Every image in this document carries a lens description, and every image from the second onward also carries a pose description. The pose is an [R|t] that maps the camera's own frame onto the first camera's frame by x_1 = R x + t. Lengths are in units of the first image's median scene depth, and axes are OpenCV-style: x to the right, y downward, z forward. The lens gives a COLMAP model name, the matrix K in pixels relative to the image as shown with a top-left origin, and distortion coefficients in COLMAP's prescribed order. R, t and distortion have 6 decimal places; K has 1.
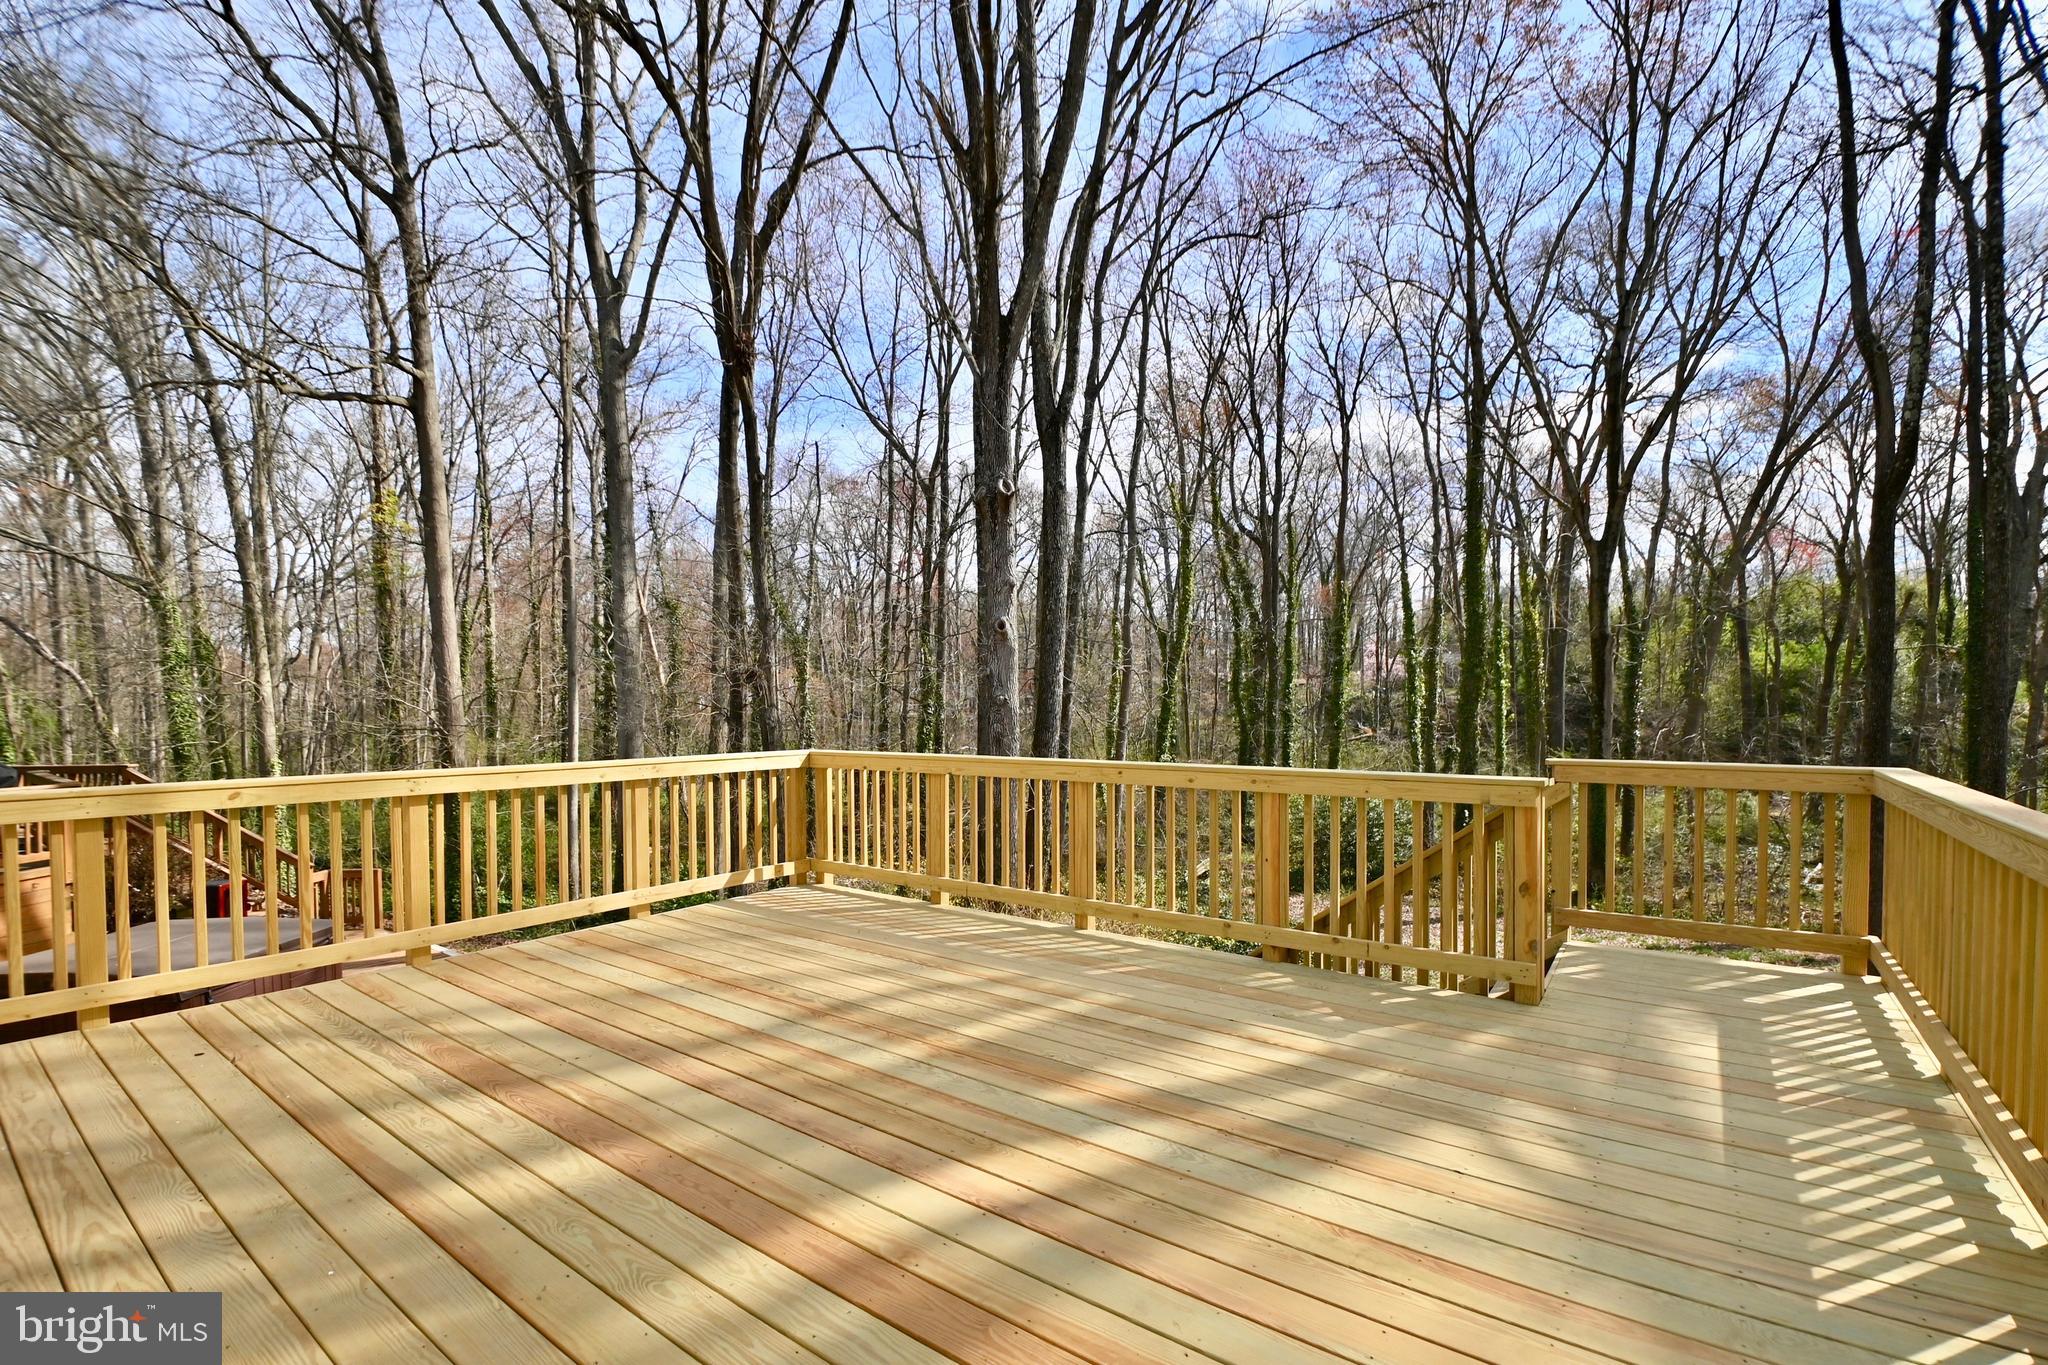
lens RADIAL K [[896.1, 0, 1042.0], [0, 896.1, 712.5], [0, 0, 1]] dist [0.015936, -0.023083]
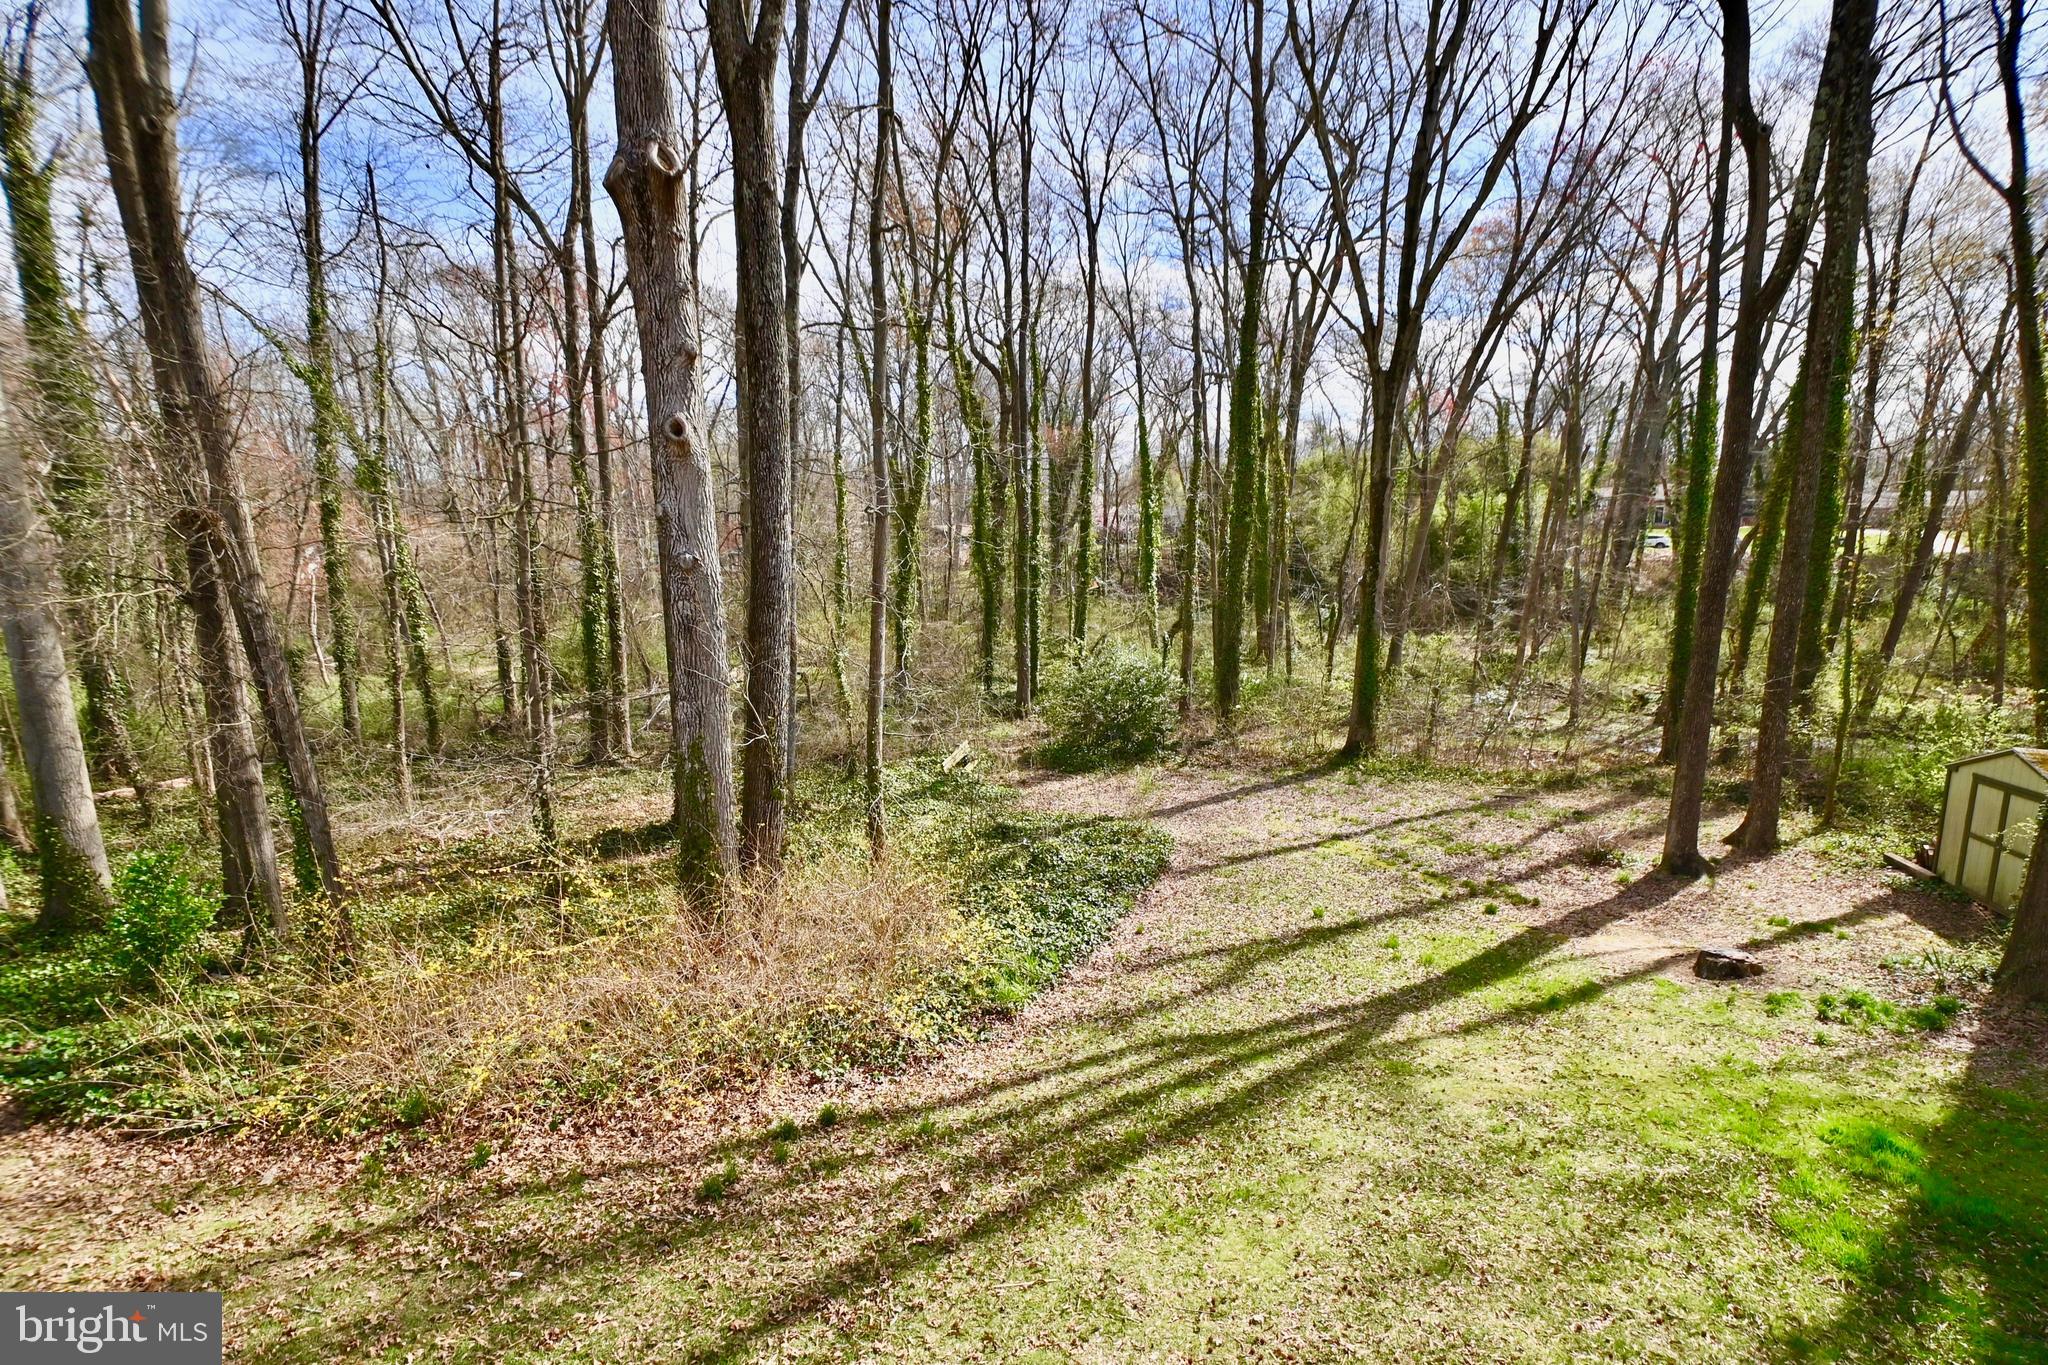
lens RADIAL K [[899.4, 0, 1038.9], [0, 899.4, 710.5], [0, 0, 1]] dist [0.019611, -0.021222]
pose [[0.953066, -0.062192, 0.296306, -0.025742], [0.015098, 0.987220, 0.158648, -0.026713], [-0.302386, -0.146728, 0.941825, 1.315238]]
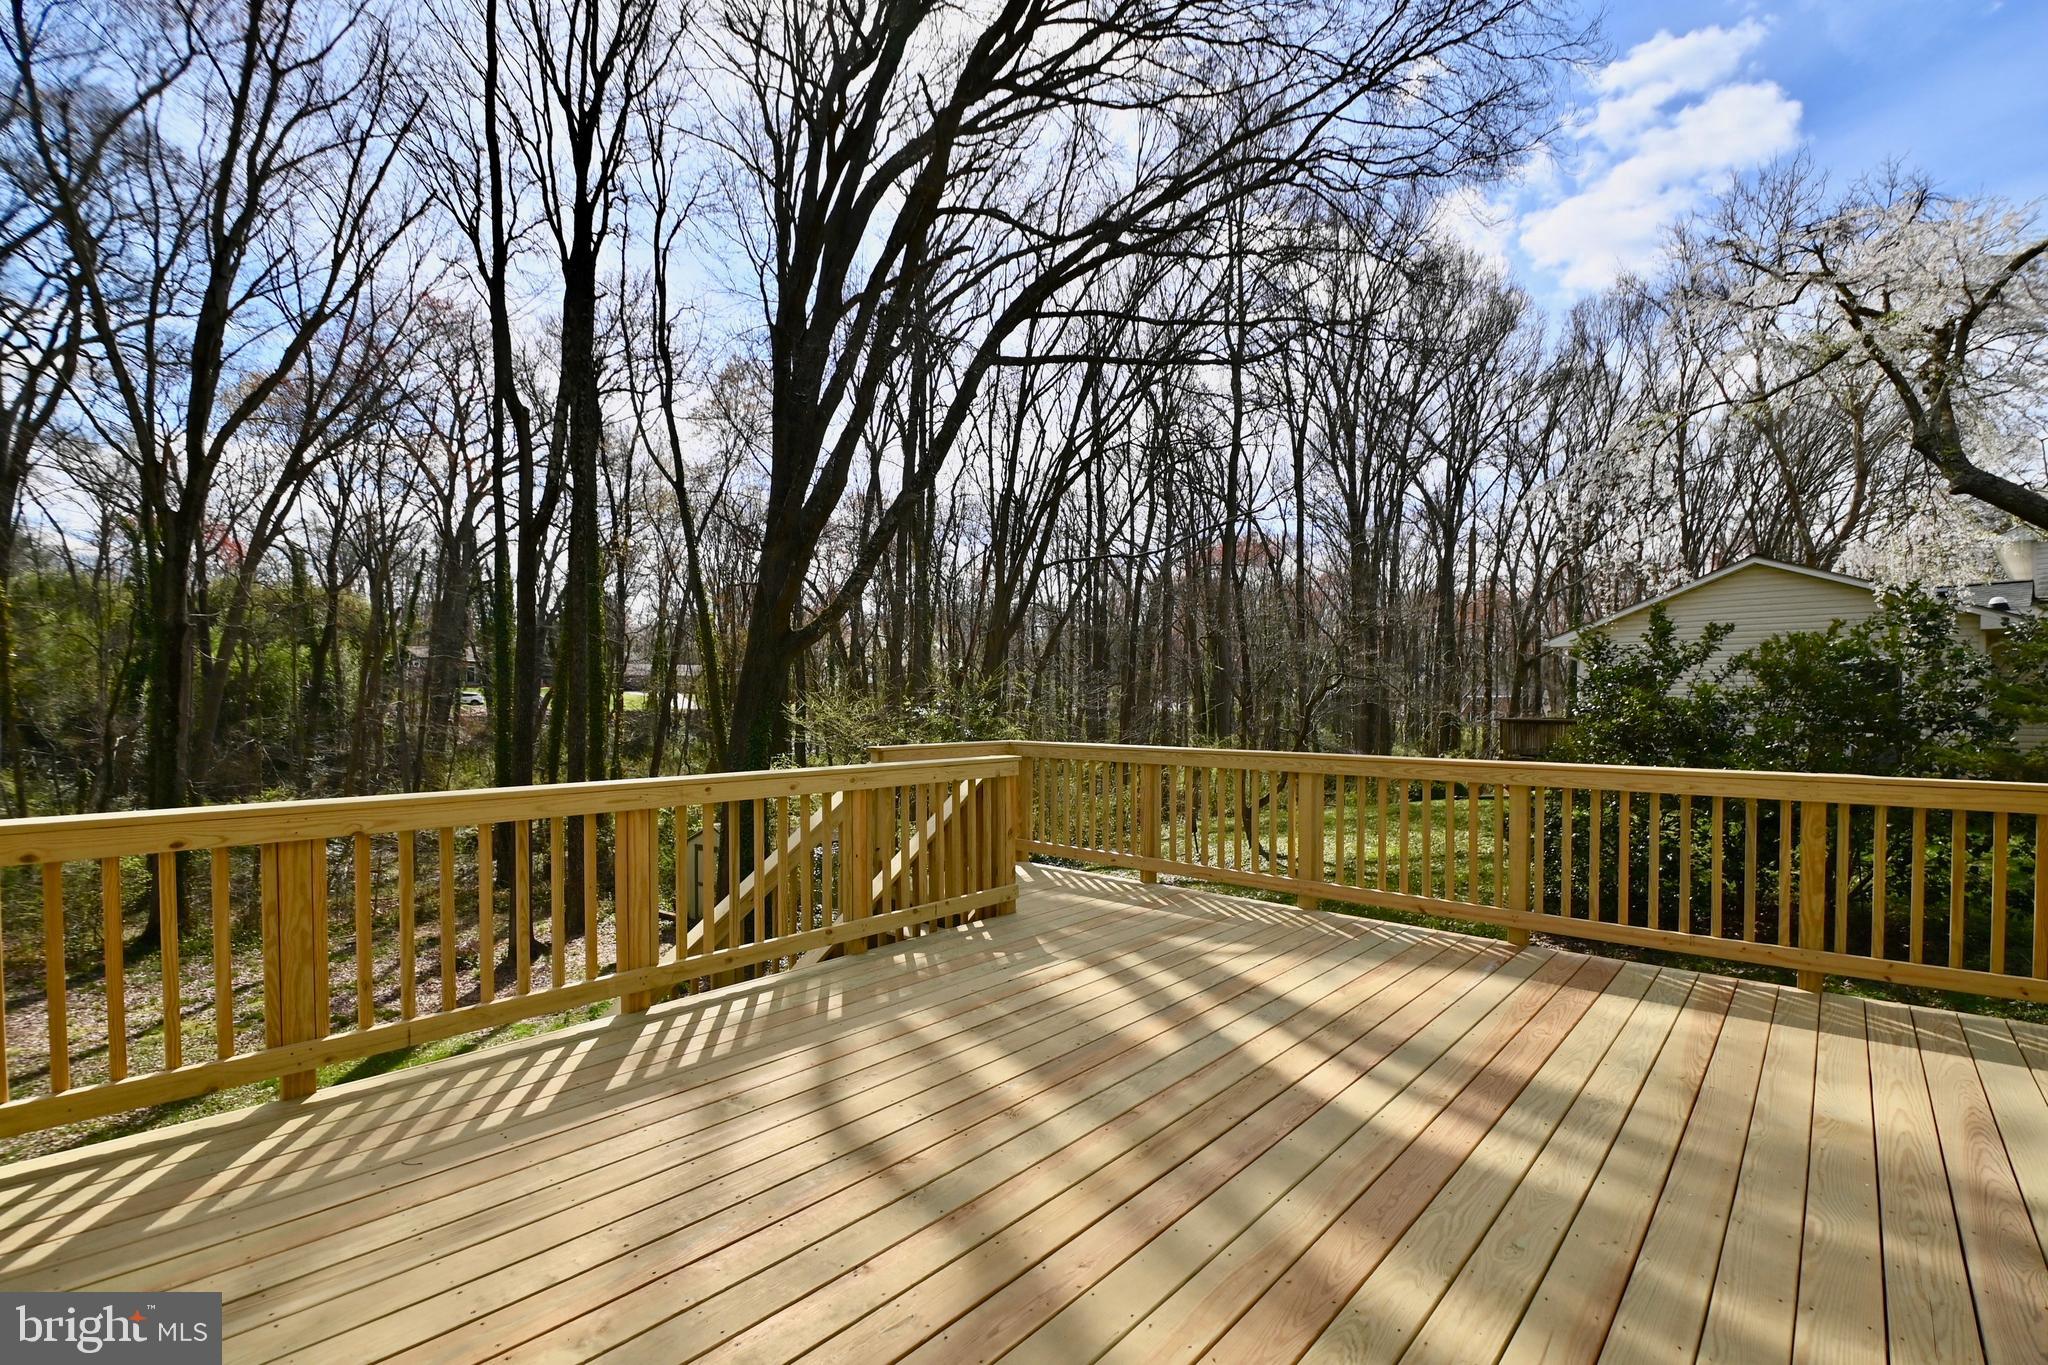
lens RADIAL K [[896.1, 0, 1042.0], [0, 896.1, 712.5], [0, 0, 1]] dist [0.015936, -0.023083]
pose [[0.104926, -0.008068, 0.994447, -0.802934], [0.011700, 0.999908, 0.006878, -0.003274], [-0.994411, 0.010913, 0.105011, 0.736805]]
